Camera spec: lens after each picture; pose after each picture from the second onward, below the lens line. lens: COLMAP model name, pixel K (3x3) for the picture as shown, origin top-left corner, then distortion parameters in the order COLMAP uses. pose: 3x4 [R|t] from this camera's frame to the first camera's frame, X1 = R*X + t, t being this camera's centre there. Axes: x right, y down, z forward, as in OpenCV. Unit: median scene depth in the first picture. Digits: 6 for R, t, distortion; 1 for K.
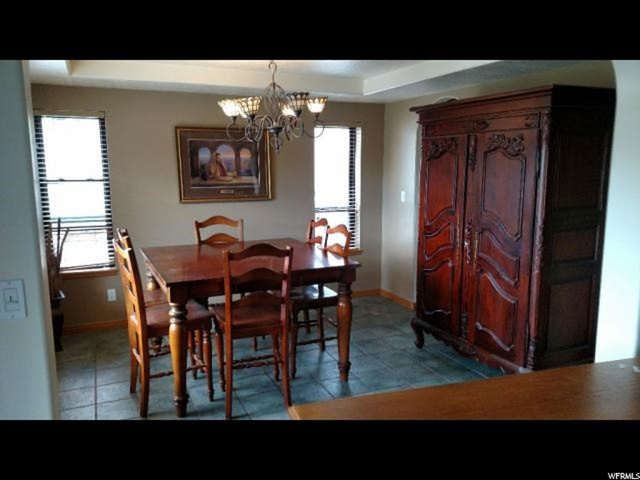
lens RADIAL K [[490.5, 0, 322.1], [0, 490.5, 255.5], [0, 0, 1]] dist [0.087246, -0.120417]
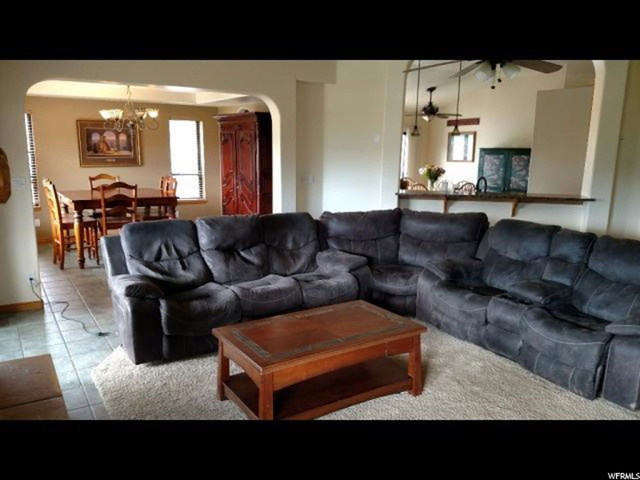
lens RADIAL K [[490.5, 0, 321.0], [0, 490.5, 245.5], [0, 0, 1]] dist [0.087246, -0.120417]
pose [[0.988058, -0.016148, 0.153235, 0.268196], [0.012202, 0.999570, 0.026653, 0.132704], [-0.153600, -0.024465, 0.987830, -0.832877]]
